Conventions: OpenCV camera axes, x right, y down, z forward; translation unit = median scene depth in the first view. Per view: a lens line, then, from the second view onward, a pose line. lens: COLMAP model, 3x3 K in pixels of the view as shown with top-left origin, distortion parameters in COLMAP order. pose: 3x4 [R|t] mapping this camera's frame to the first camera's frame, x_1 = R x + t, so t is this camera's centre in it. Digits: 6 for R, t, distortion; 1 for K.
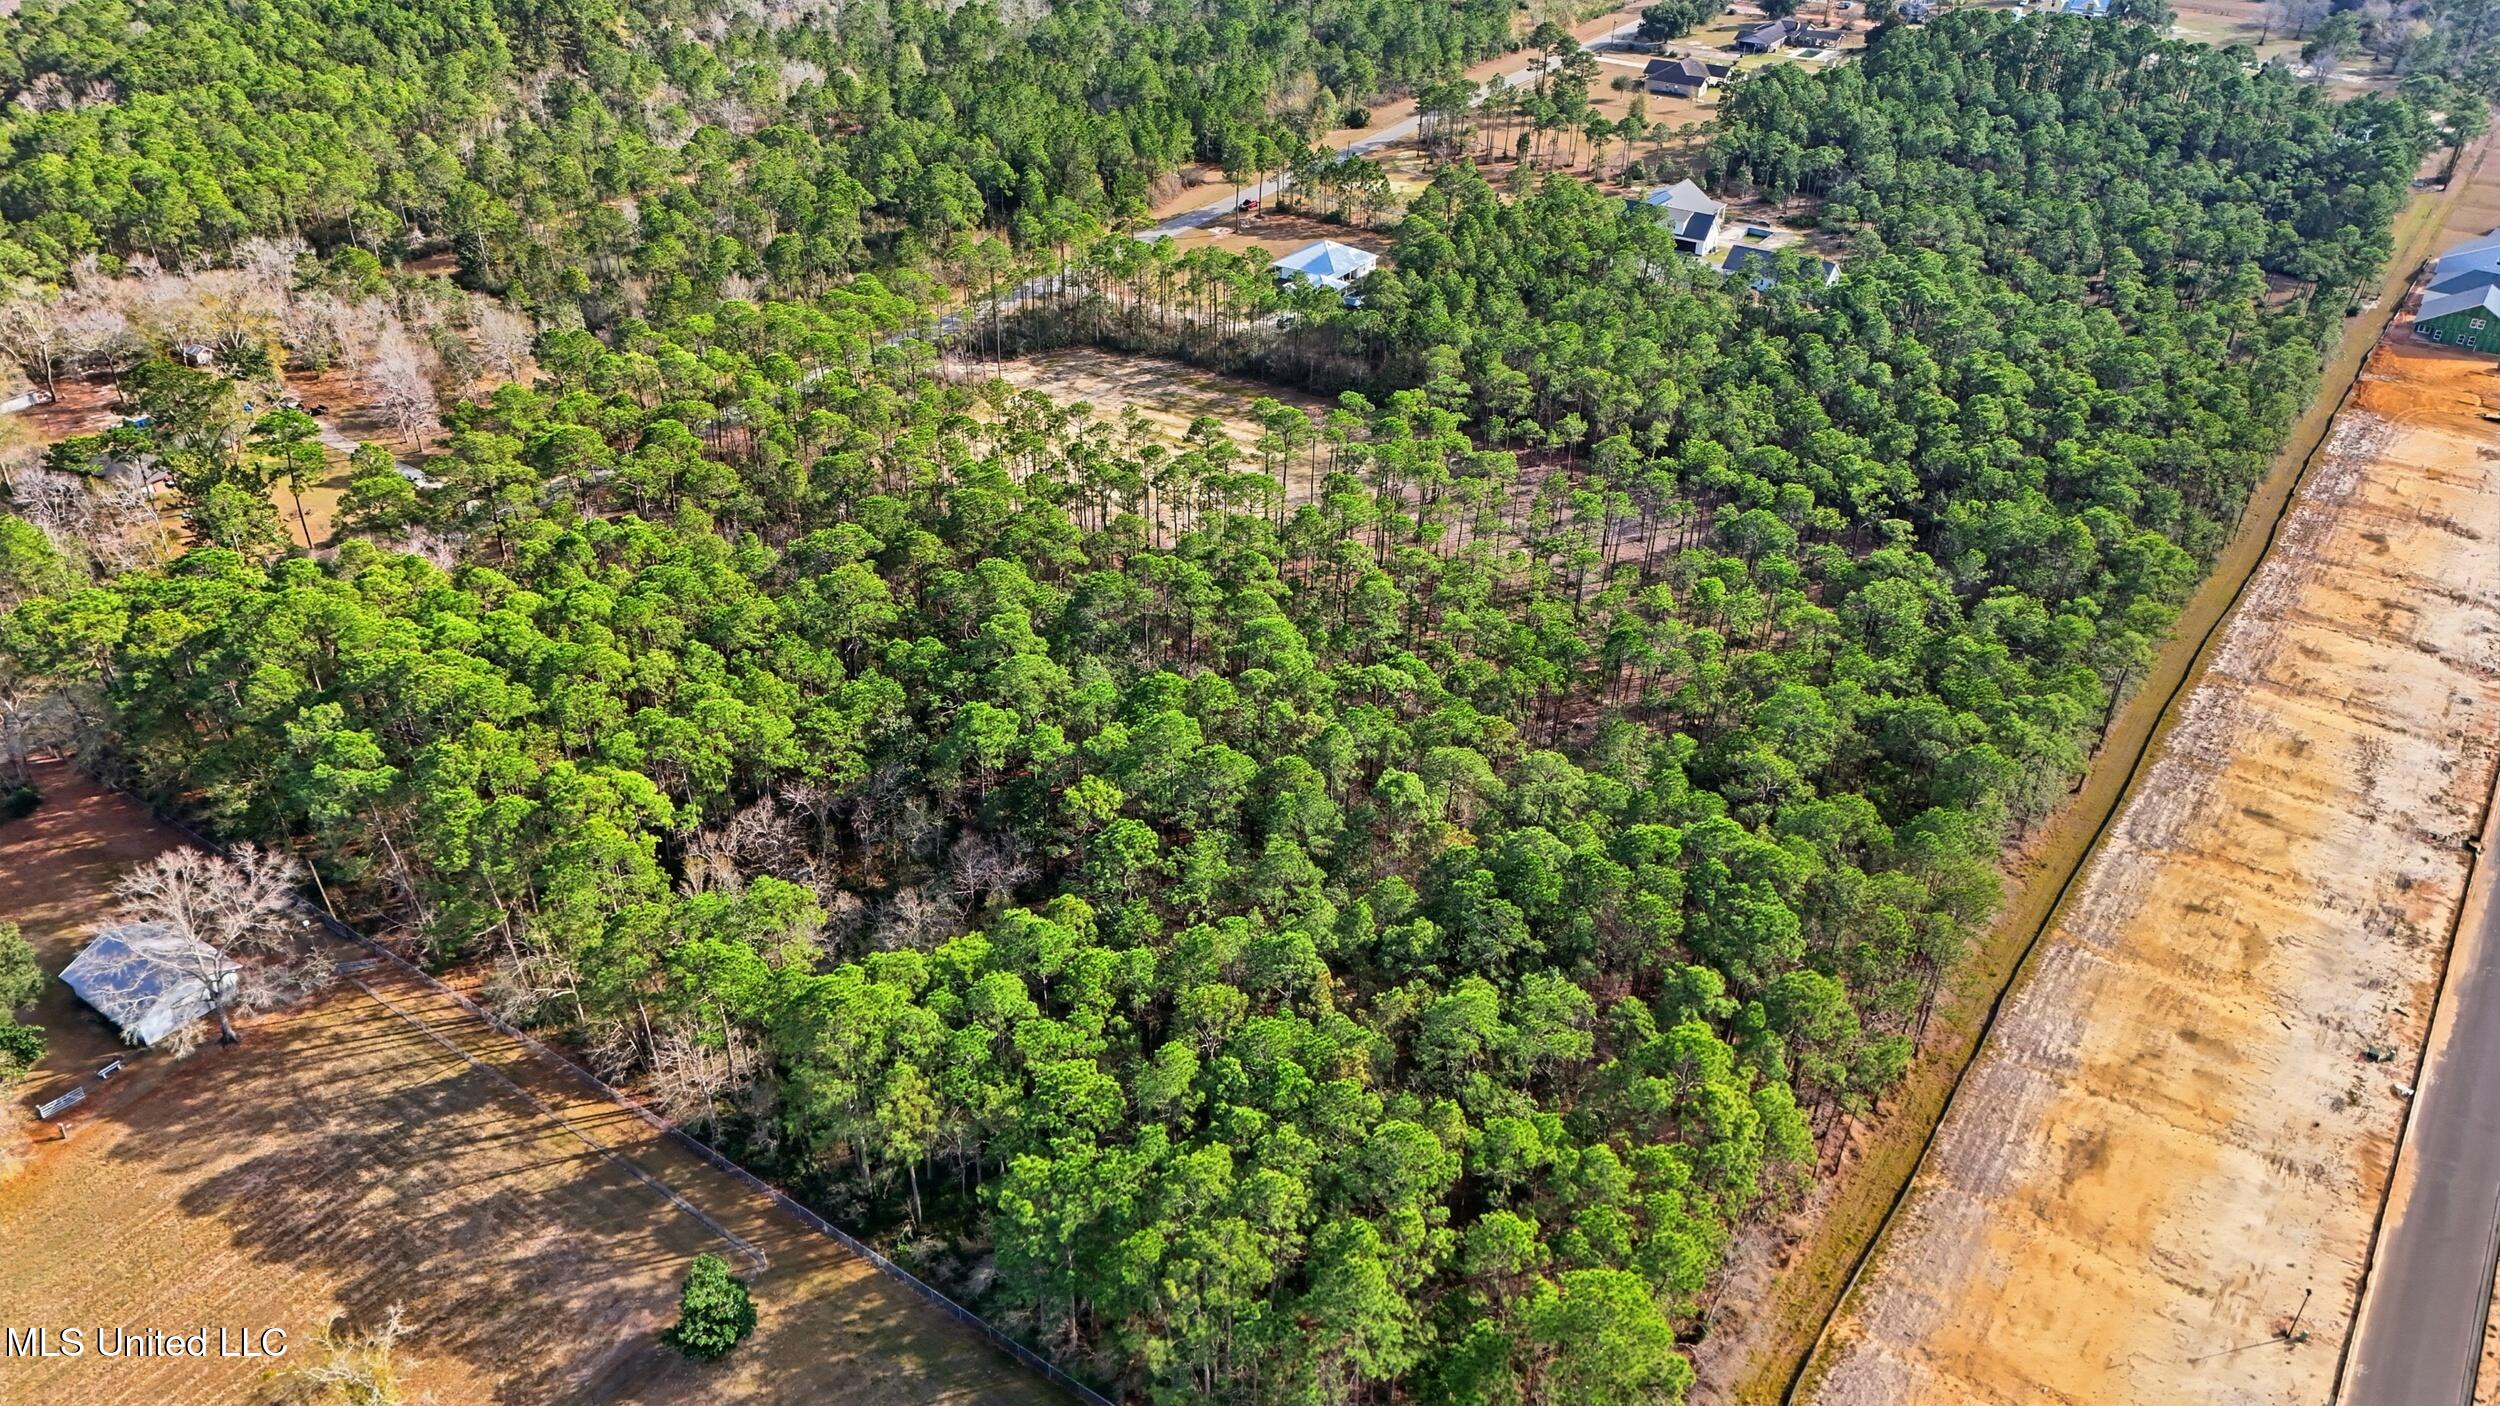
lens RADIAL K [[1767.0, 0, 1238.9], [0, 1767.0, 698.1], [0, 0, 1]] dist [0.077507, -0.089965]
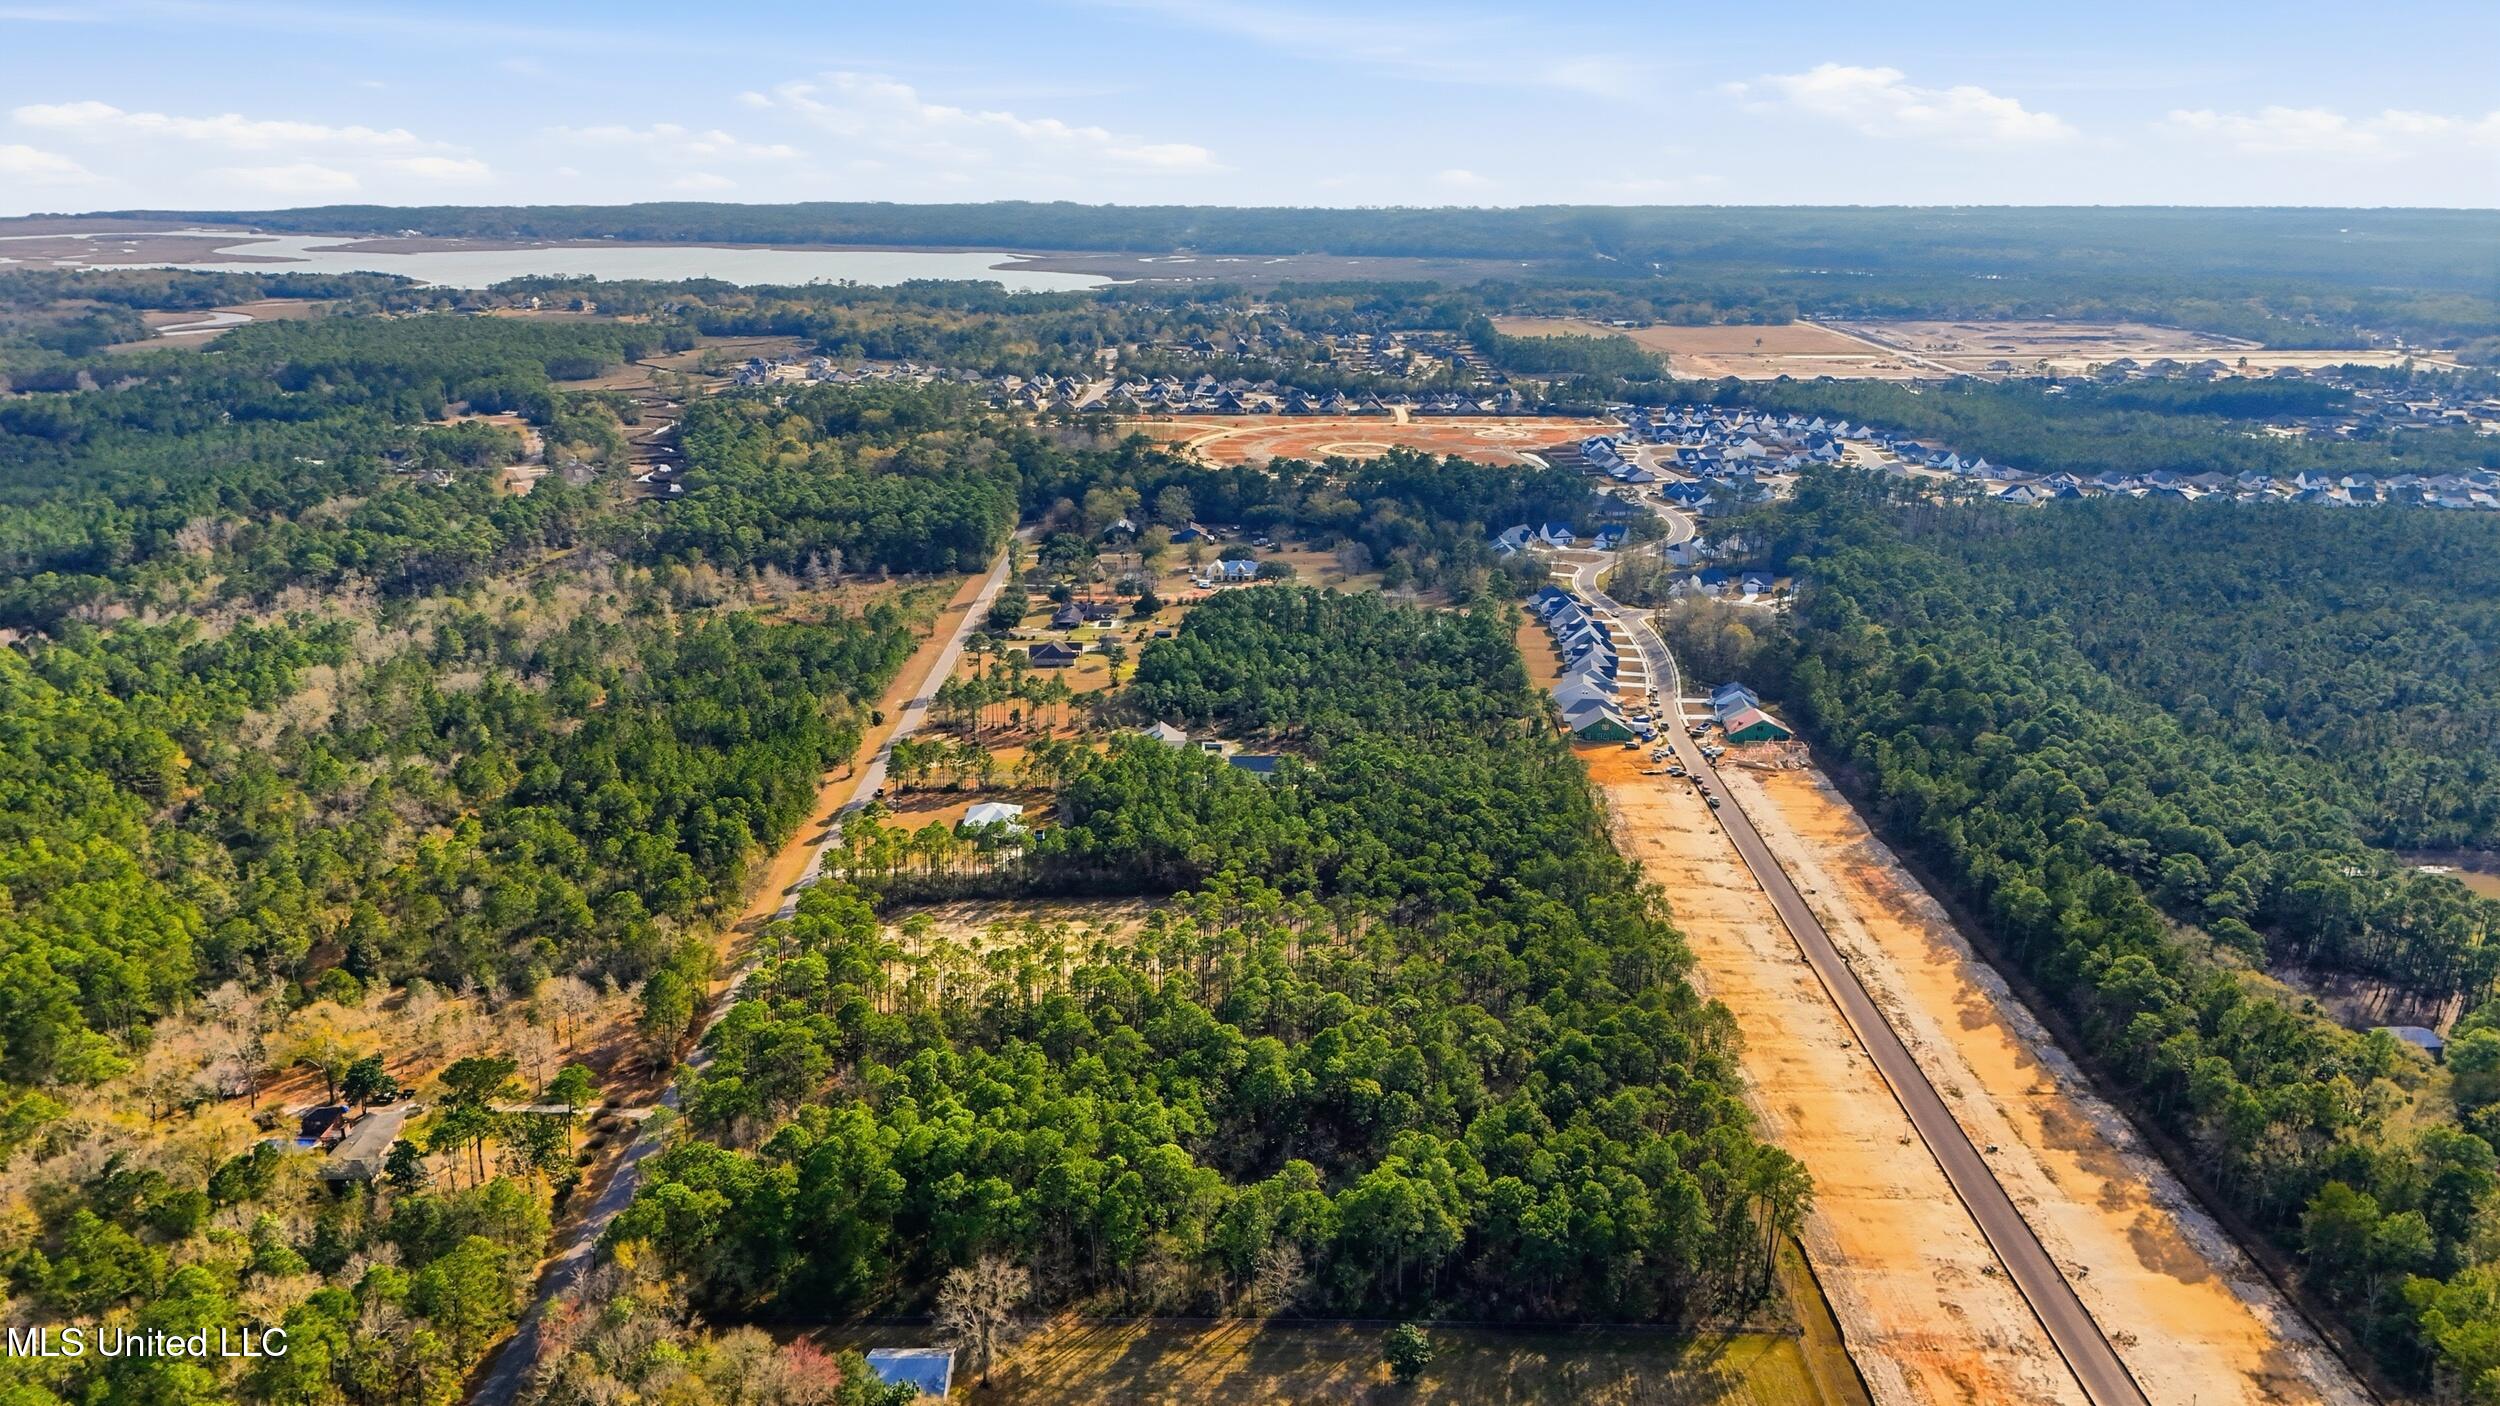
lens RADIAL K [[1767.0, 0, 1238.9], [0, 1767.0, 698.1], [0, 0, 1]] dist [0.077507, -0.089965]
pose [[0.826904, -0.159535, 0.539238, -0.630294], [0.303147, 0.934113, -0.188506, -0.008116], [-0.473636, 0.319345, 0.820785, -0.340696]]
